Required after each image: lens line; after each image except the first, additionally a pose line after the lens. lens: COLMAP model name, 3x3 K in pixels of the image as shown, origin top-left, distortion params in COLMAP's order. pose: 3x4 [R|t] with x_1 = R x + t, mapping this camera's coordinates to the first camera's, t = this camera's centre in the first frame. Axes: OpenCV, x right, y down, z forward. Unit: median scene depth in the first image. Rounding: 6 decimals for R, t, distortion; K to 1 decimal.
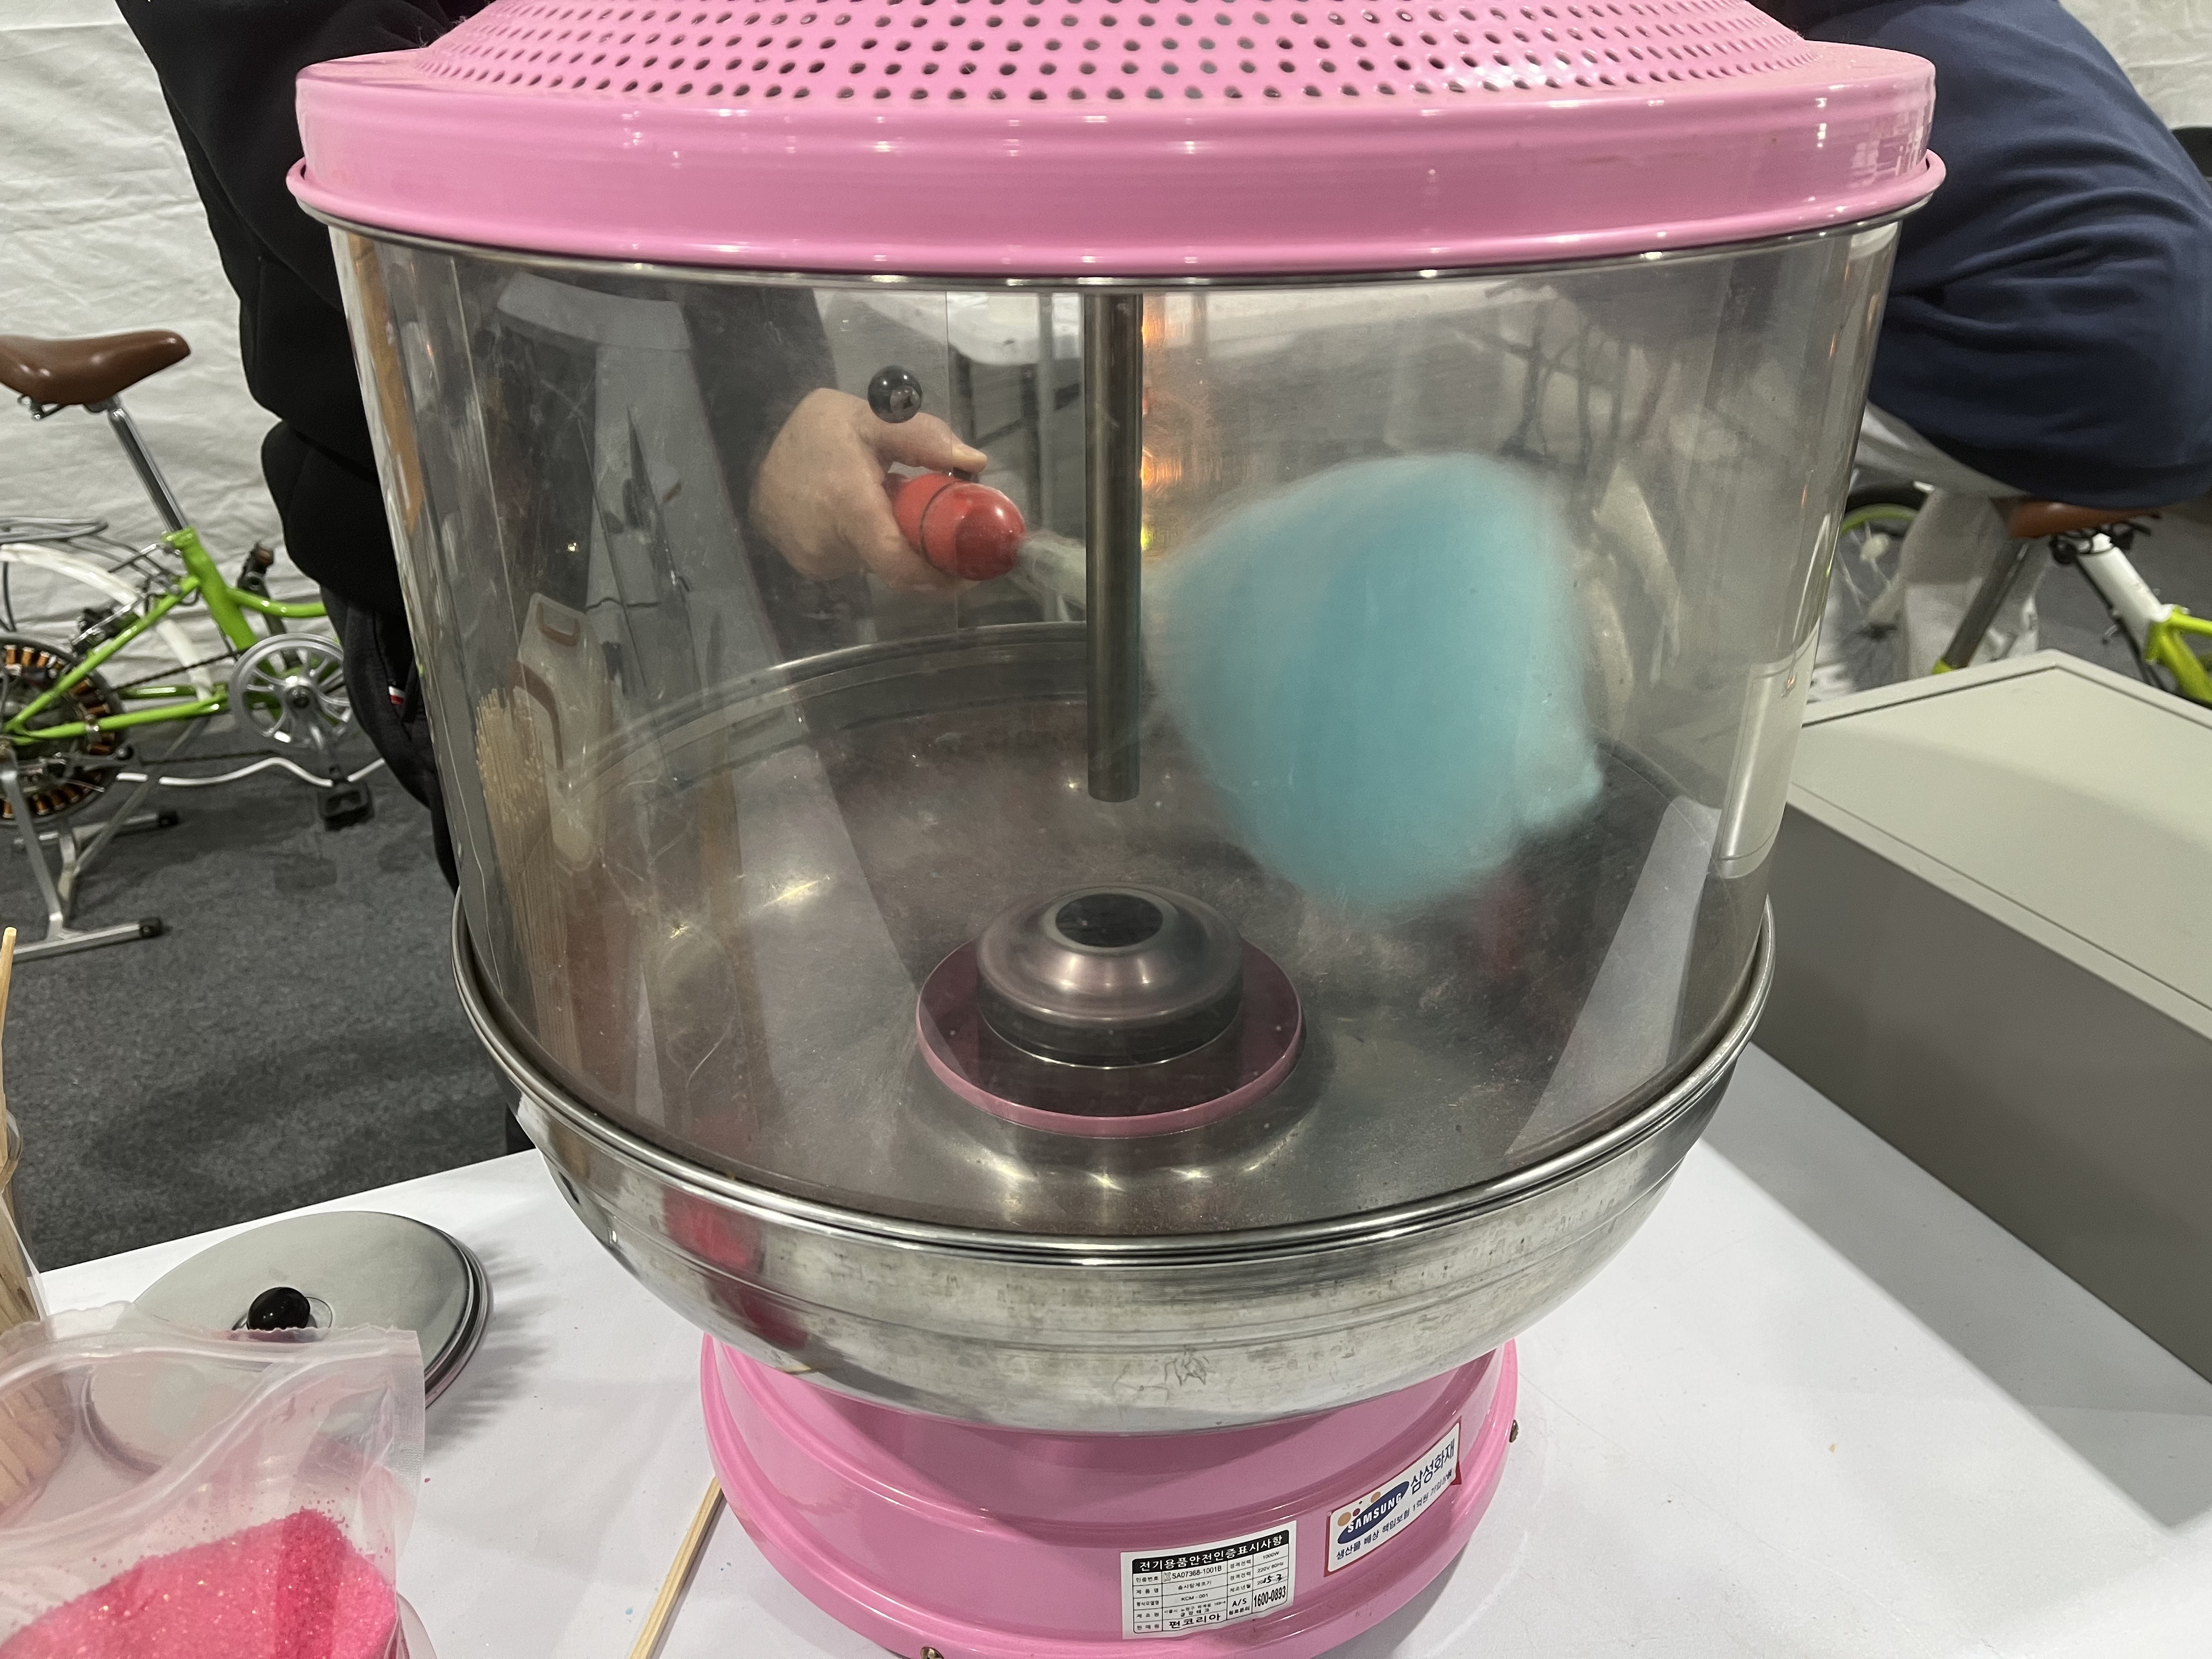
lens RADIAL K [[1664.5, 0, 1104.6], [0, 1664.5, 829.4], [0, 0, 1]] dist [-0.012051, -0.008785]
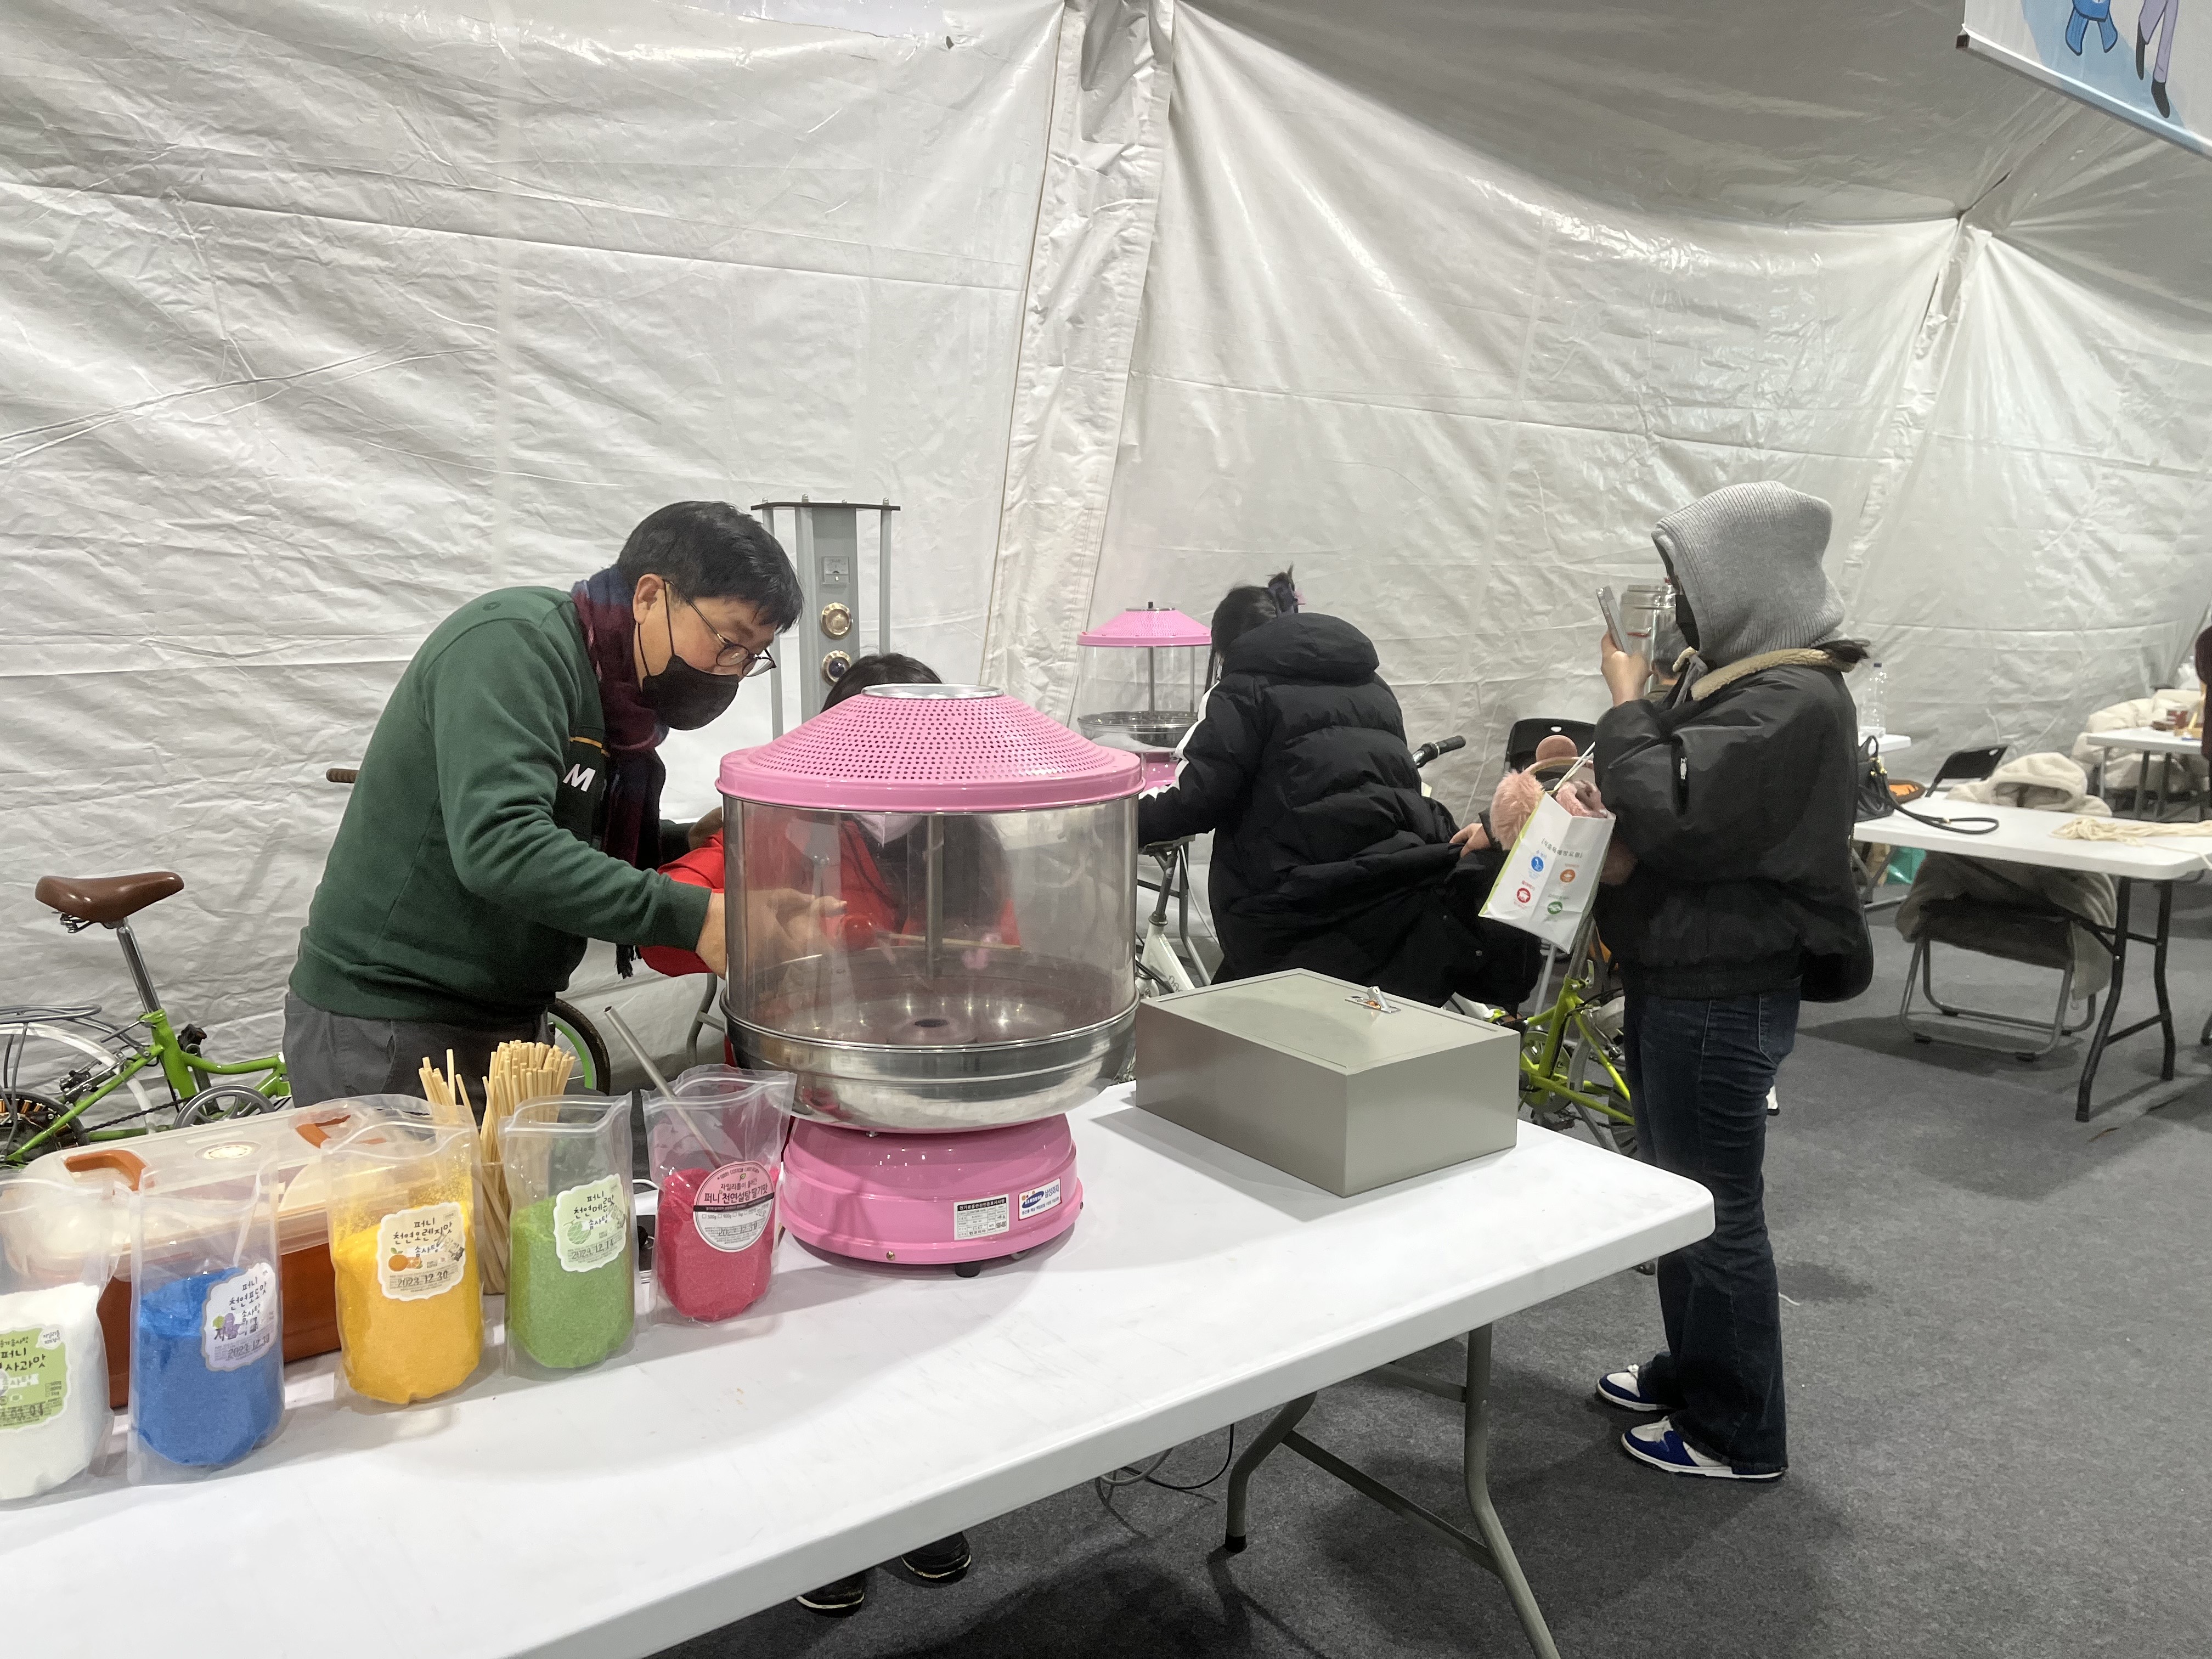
lens RADIAL K [[1664.5, 0, 1105.1], [0, 1664.5, 829.3], [0, 0, 1]] dist [-0.012051, -0.008785]
pose [[0.976577, -0.010952, 0.214890, -0.079351], [0.079327, 0.946681, -0.312254, 0.161228], [-0.200012, 0.321987, 0.925375, -0.460279]]
